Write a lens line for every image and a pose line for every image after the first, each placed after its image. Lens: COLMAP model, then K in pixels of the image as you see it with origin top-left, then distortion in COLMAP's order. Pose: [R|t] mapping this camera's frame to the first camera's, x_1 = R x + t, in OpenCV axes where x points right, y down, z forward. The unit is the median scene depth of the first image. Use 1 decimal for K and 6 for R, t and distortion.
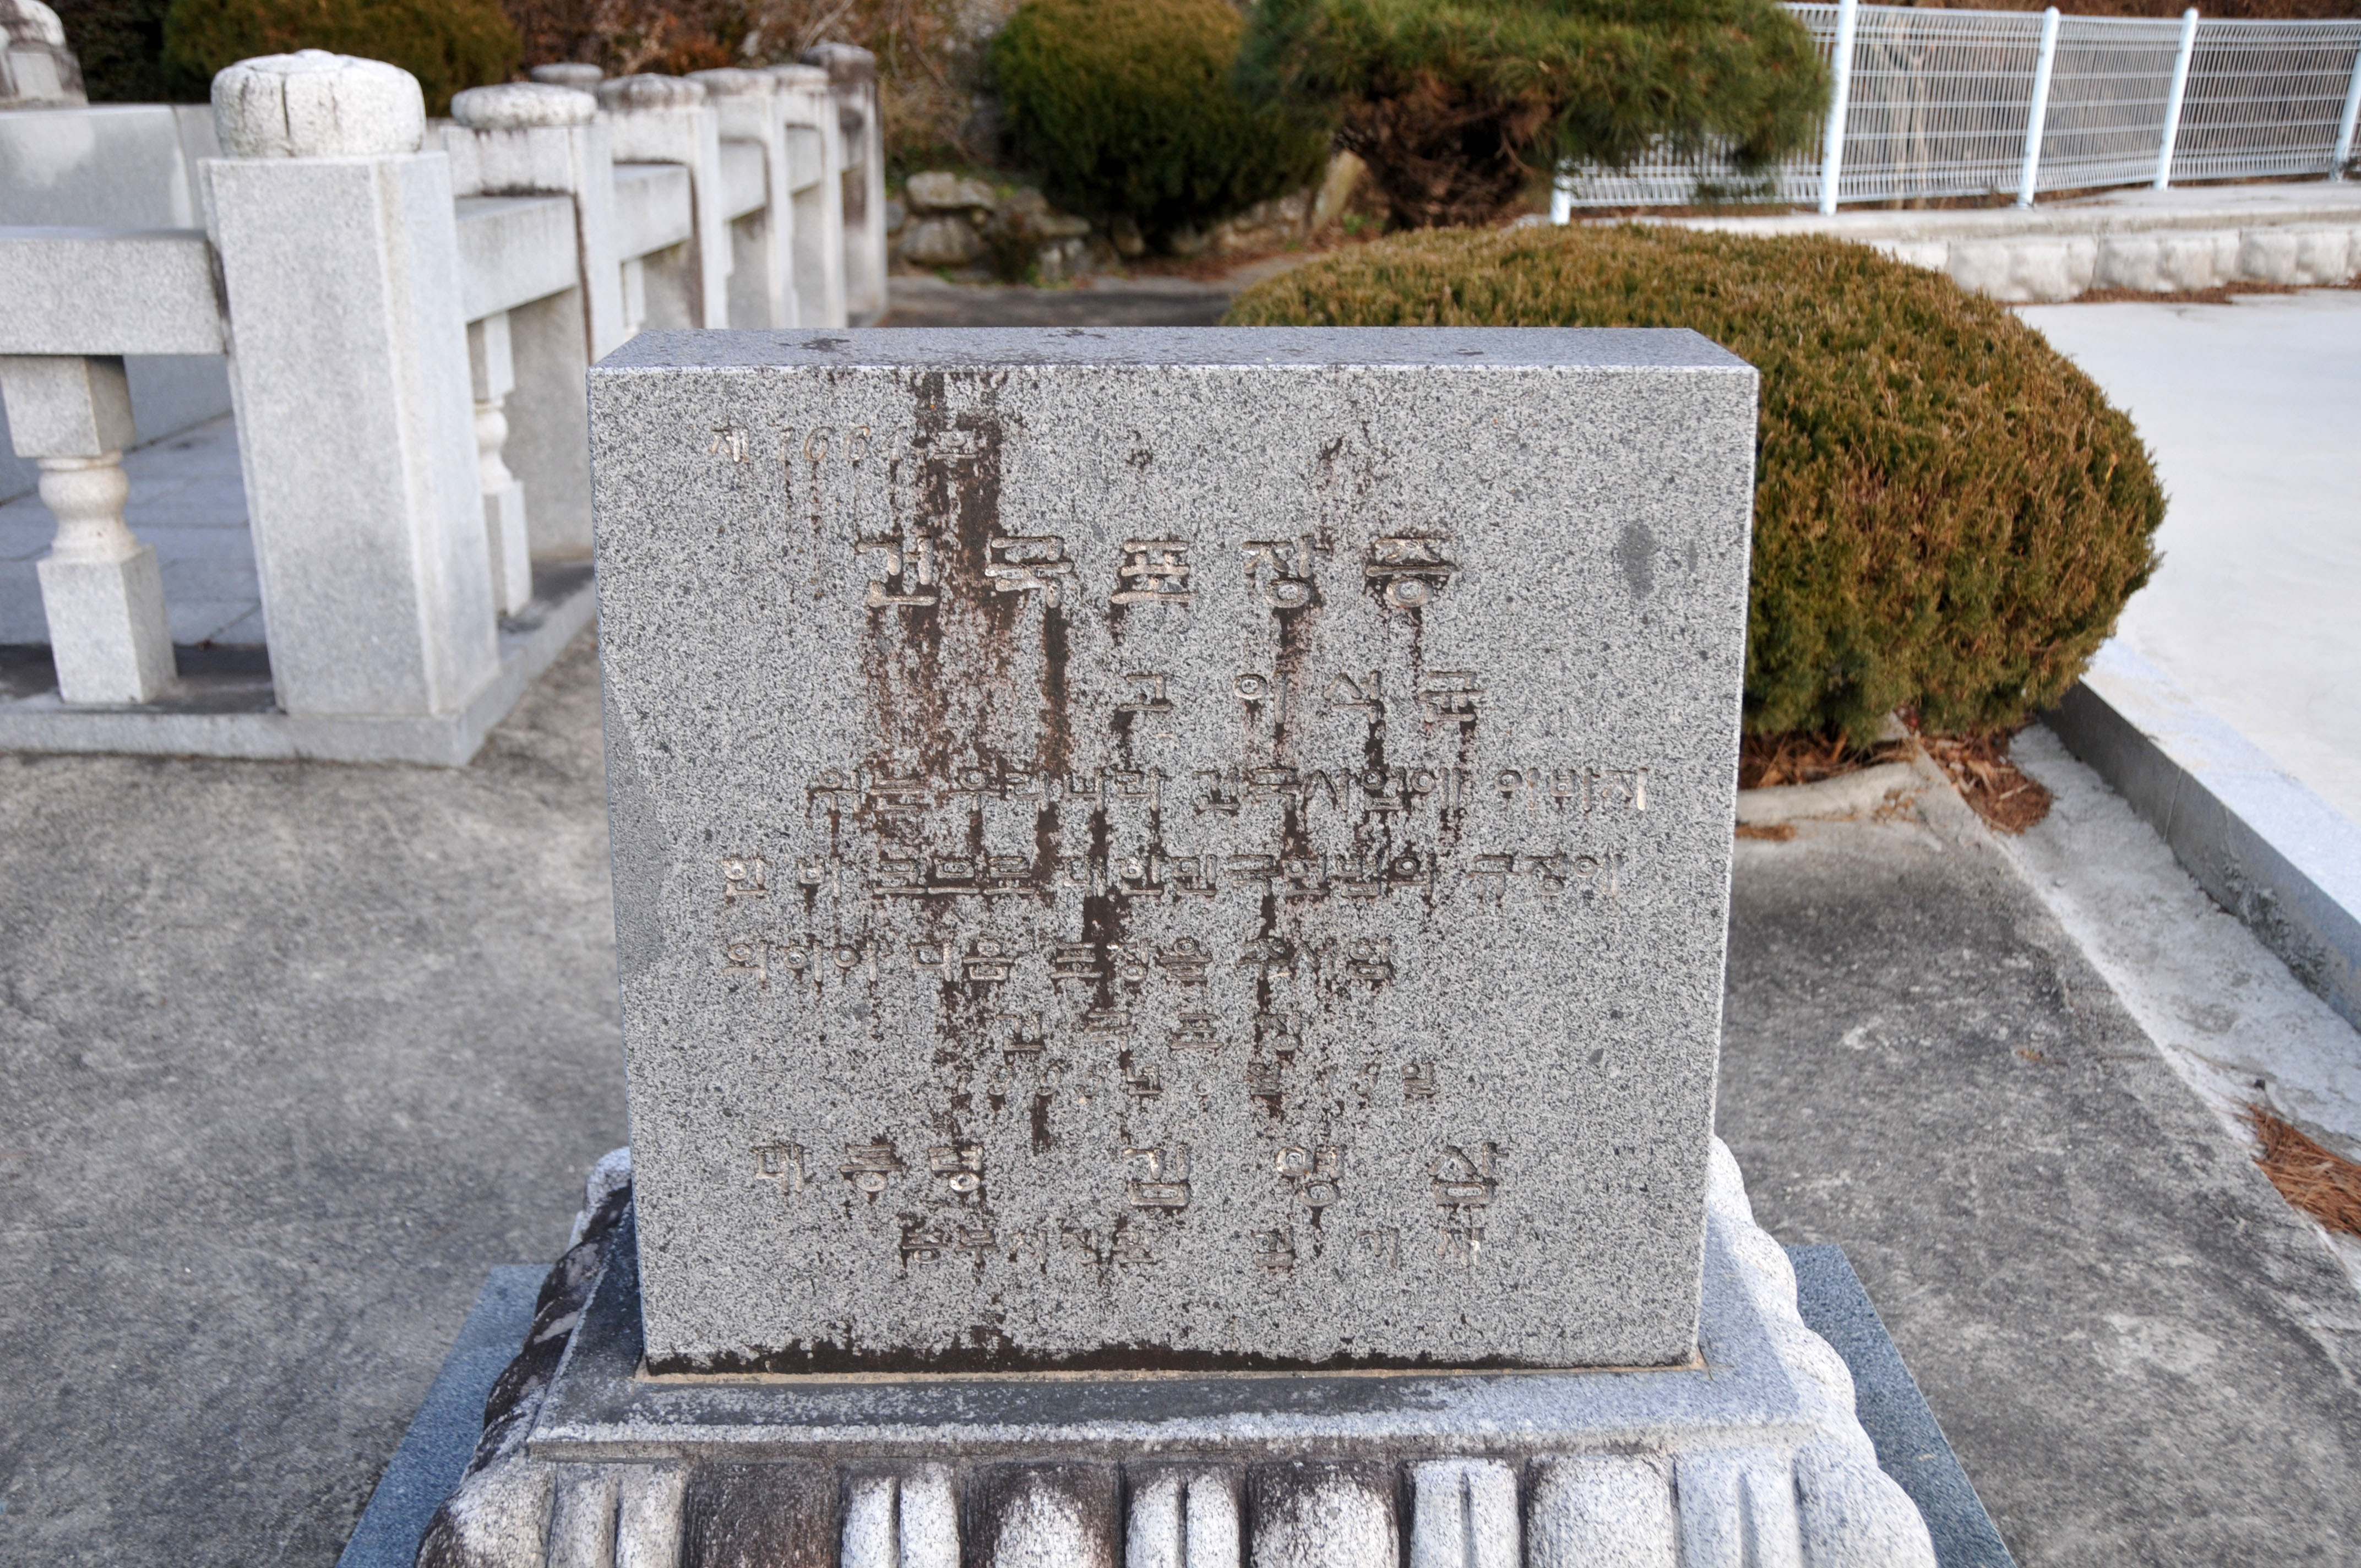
lens RADIAL K [[2205.3, 0, 1178.8], [0, 2205.3, 786.1], [0, 0, 1]] dist [-0.036840, 0.000000]
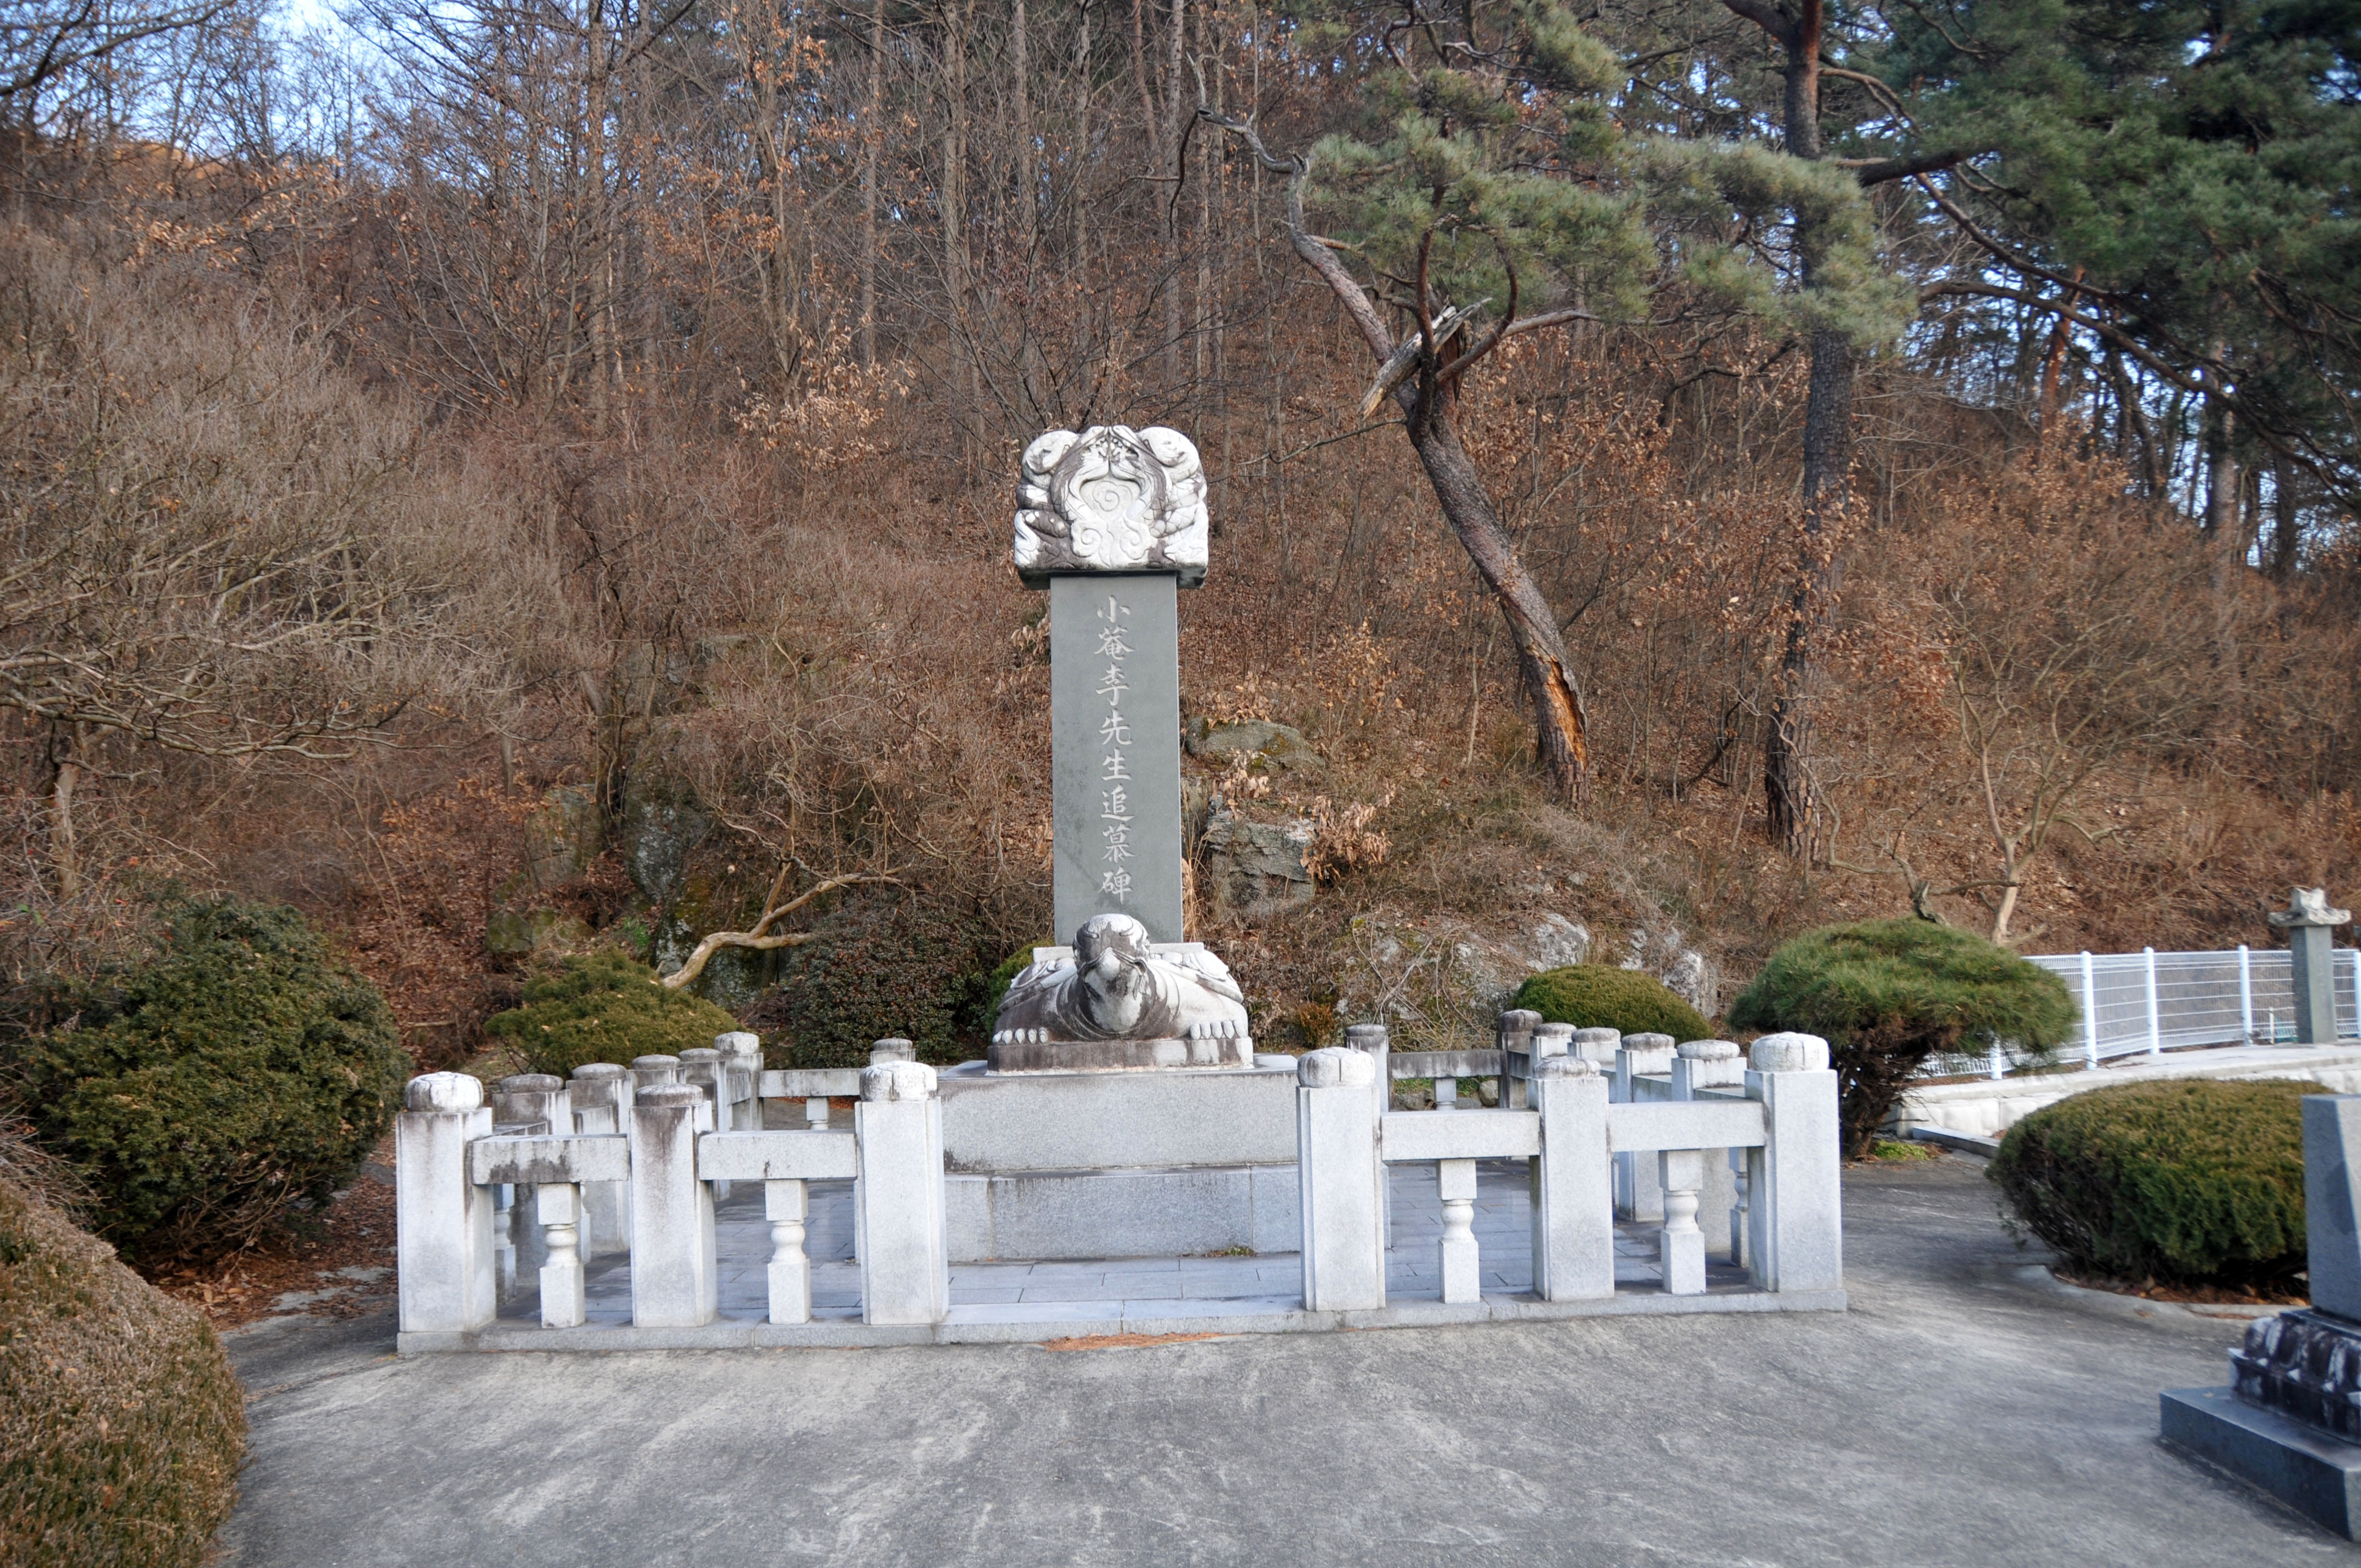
lens RADIAL K [[1844.3, 0, 1180.6], [0, 1844.3, 781.8], [0, 0, 1]] dist [-0.155680, 0.078540]
pose [[0.999577, -0.029067, 0.000317, -0.501683], [0.026522, 0.907482, -0.419252, 0.129209], [0.011899, 0.419083, 0.907870, -0.504714]]
